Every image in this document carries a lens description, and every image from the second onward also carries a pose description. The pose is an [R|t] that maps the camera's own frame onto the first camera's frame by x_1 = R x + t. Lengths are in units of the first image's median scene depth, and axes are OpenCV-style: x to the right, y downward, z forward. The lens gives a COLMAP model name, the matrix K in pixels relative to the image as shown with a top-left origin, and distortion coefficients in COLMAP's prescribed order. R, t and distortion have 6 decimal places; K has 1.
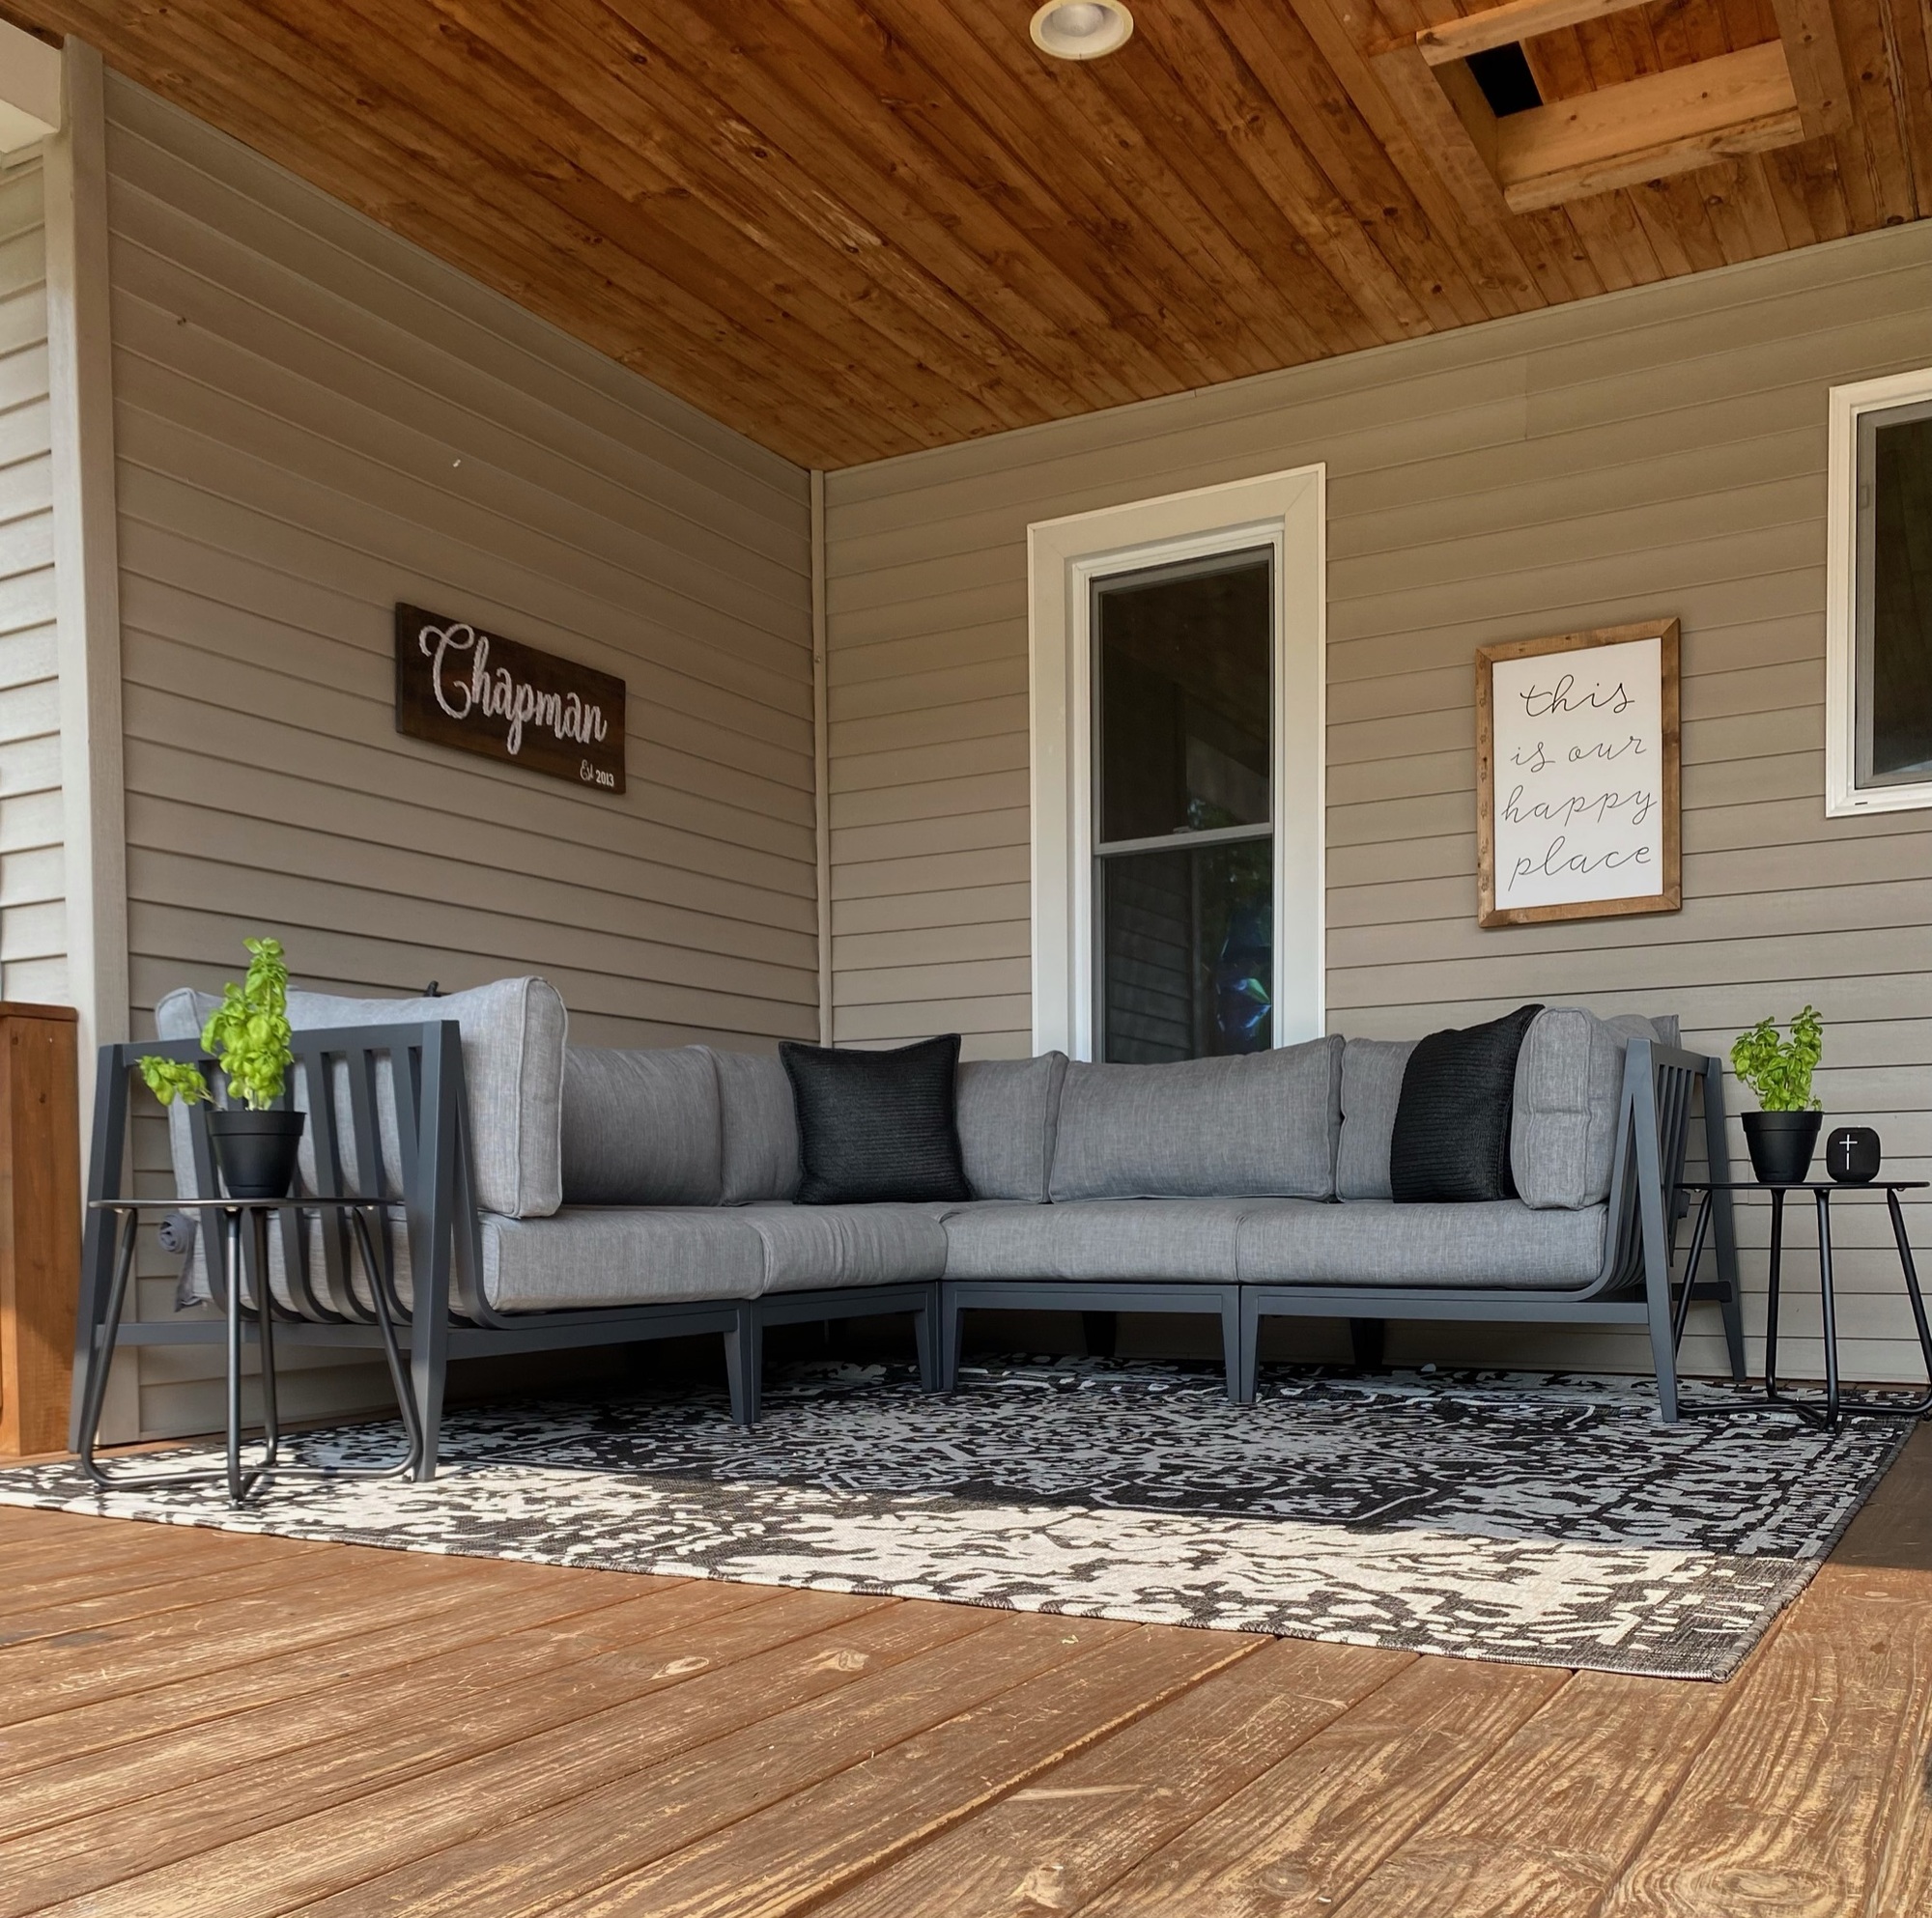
lens RADIAL K [[1952.0, 0, 957.0], [0, 1952.0, 1270.1], [0, 0, 1]] dist [0.010798, 0.013697]
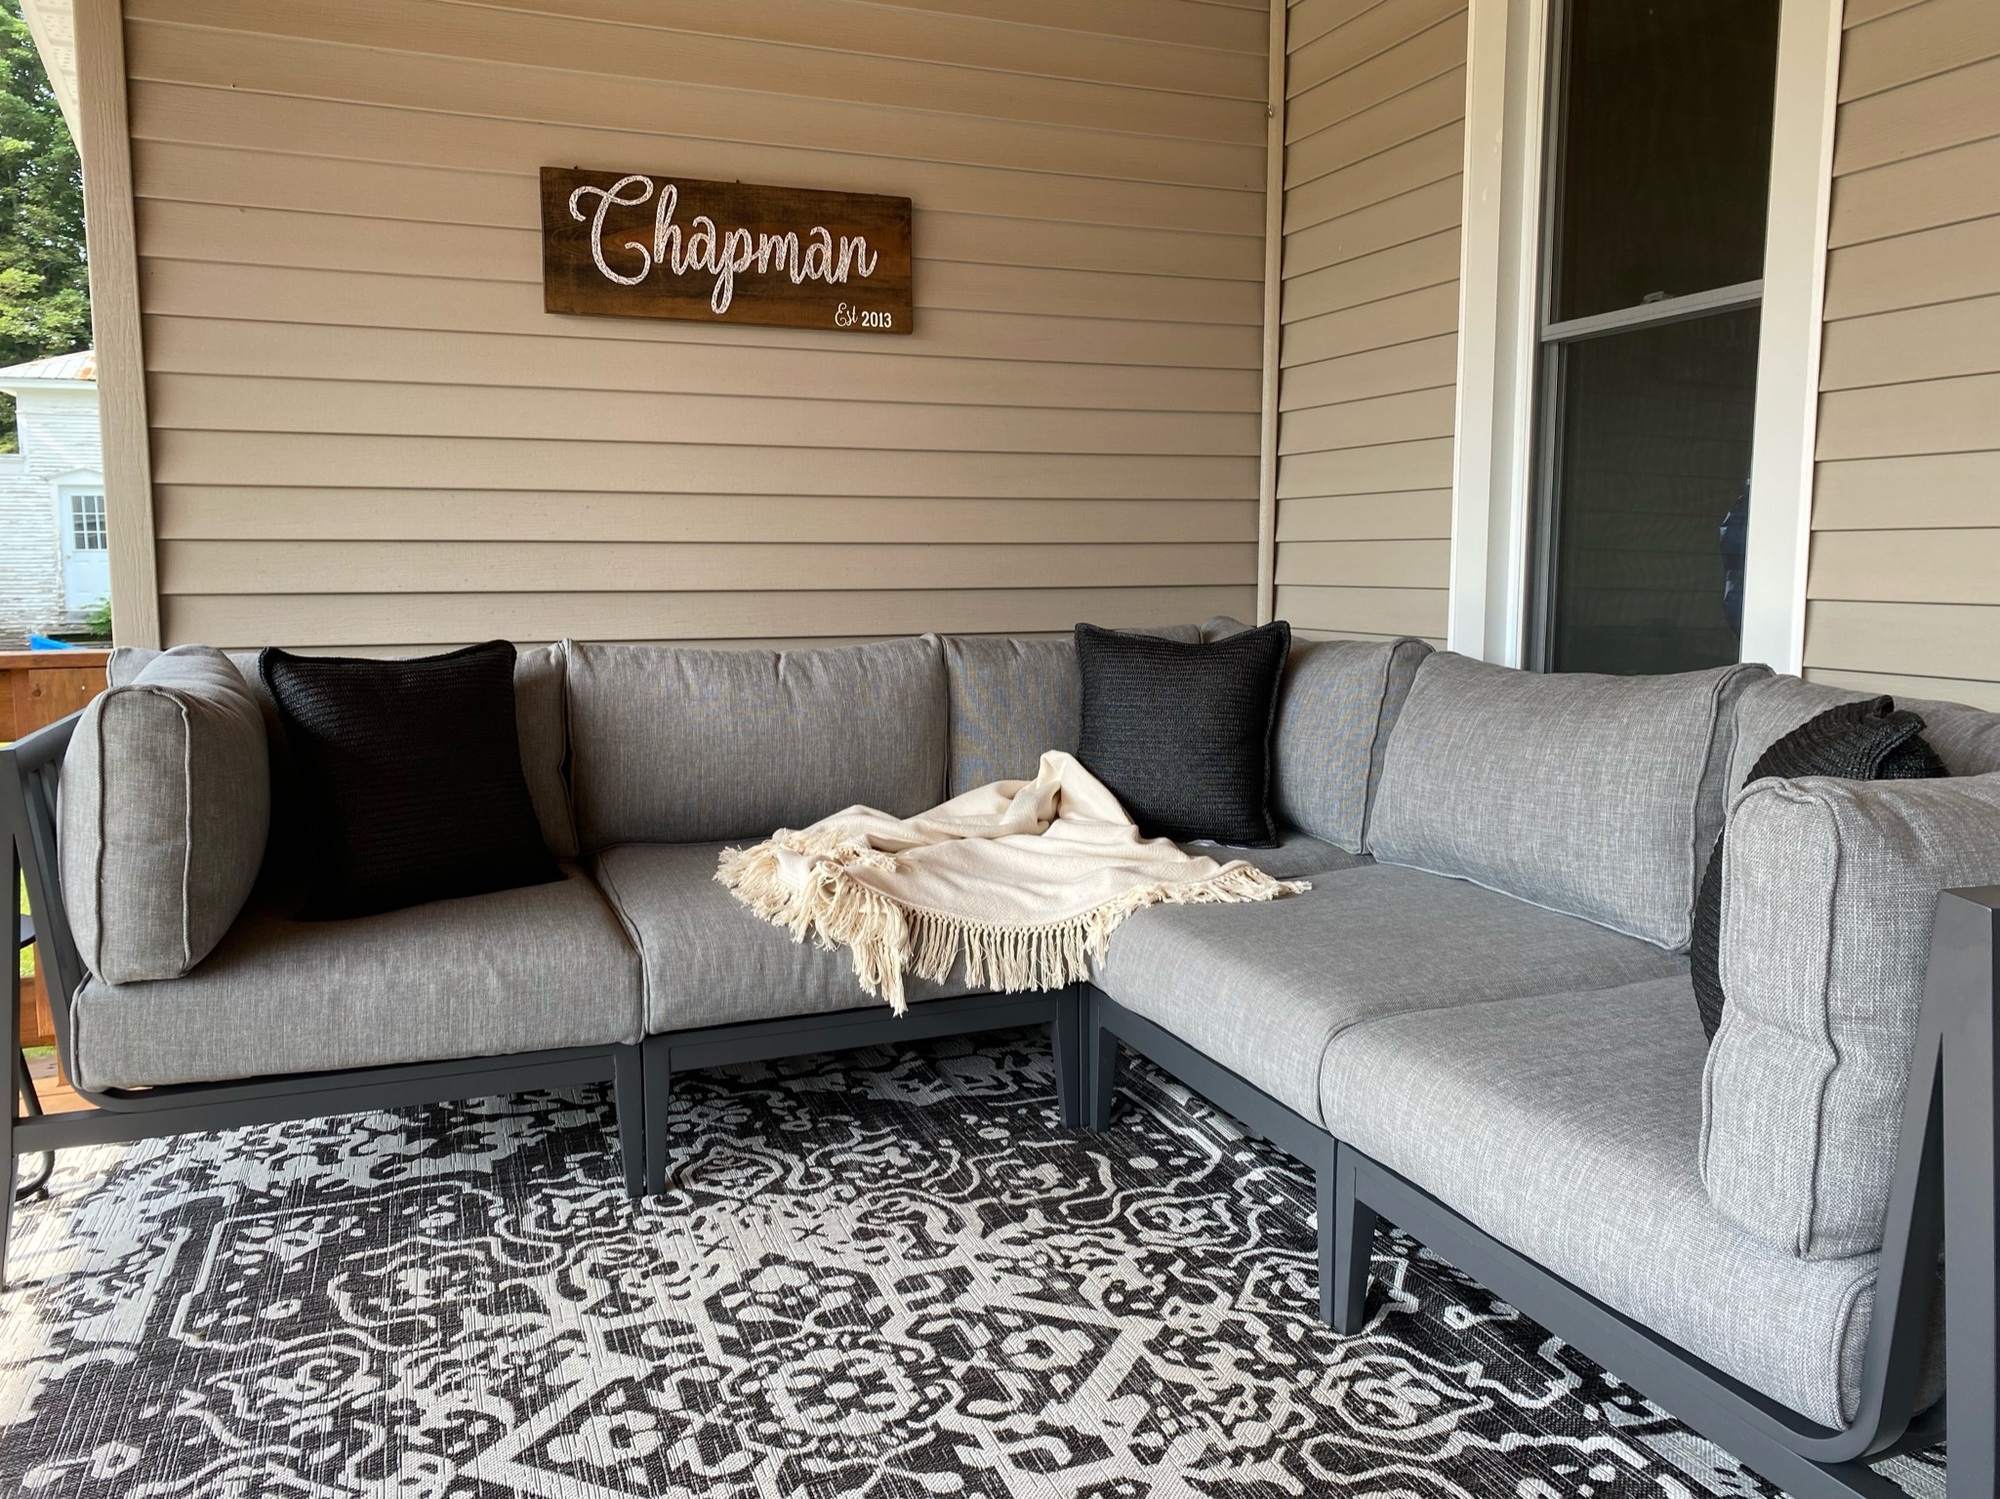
lens RADIAL K [[1524.2, 0, 1002.9], [0, 1524.2, 719.6], [0, 0, 1]] dist [0.021381, -0.008558]
pose [[0.776601, 0.076200, -0.625367, 0.330257], [-0.027520, 0.995814, 0.087163, -0.148774], [0.629391, -0.050481, 0.775447, 0.551599]]
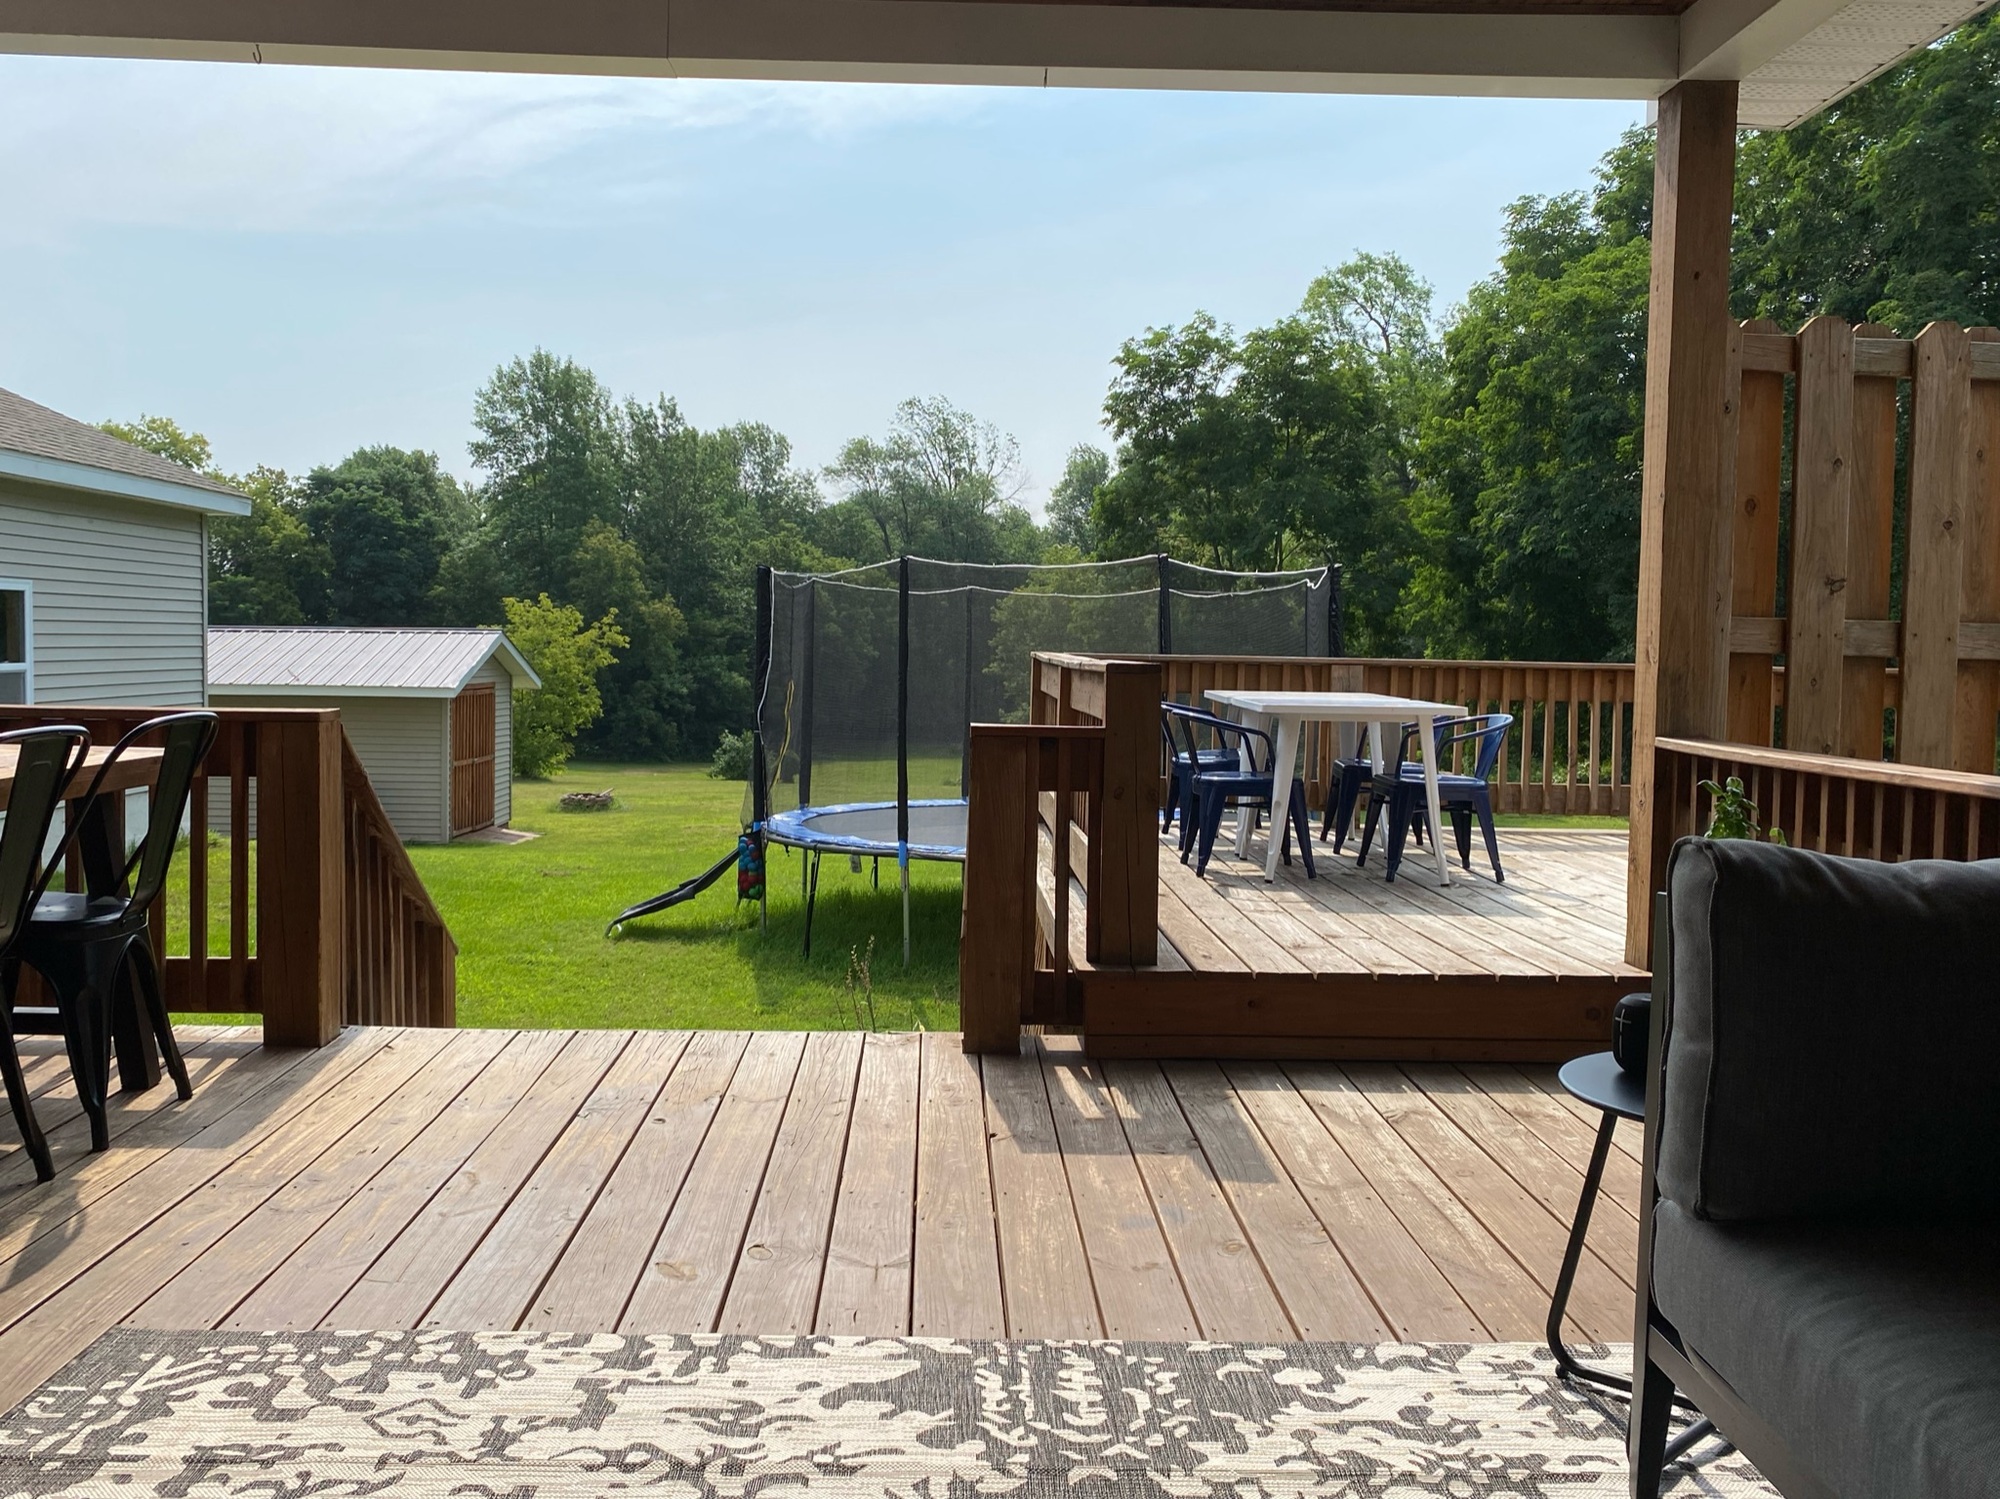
lens RADIAL K [[1684.7, 0, 1000.0], [0, 1684.7, 749.5], [0, 0, 1]] dist [-0.004791, 0.000538]
pose [[-0.853126, 0.030231, -0.520828, 0.188713], [-0.024969, 0.994810, 0.098642, -0.168244], [0.521107, 0.097159, -0.847943, 0.994332]]
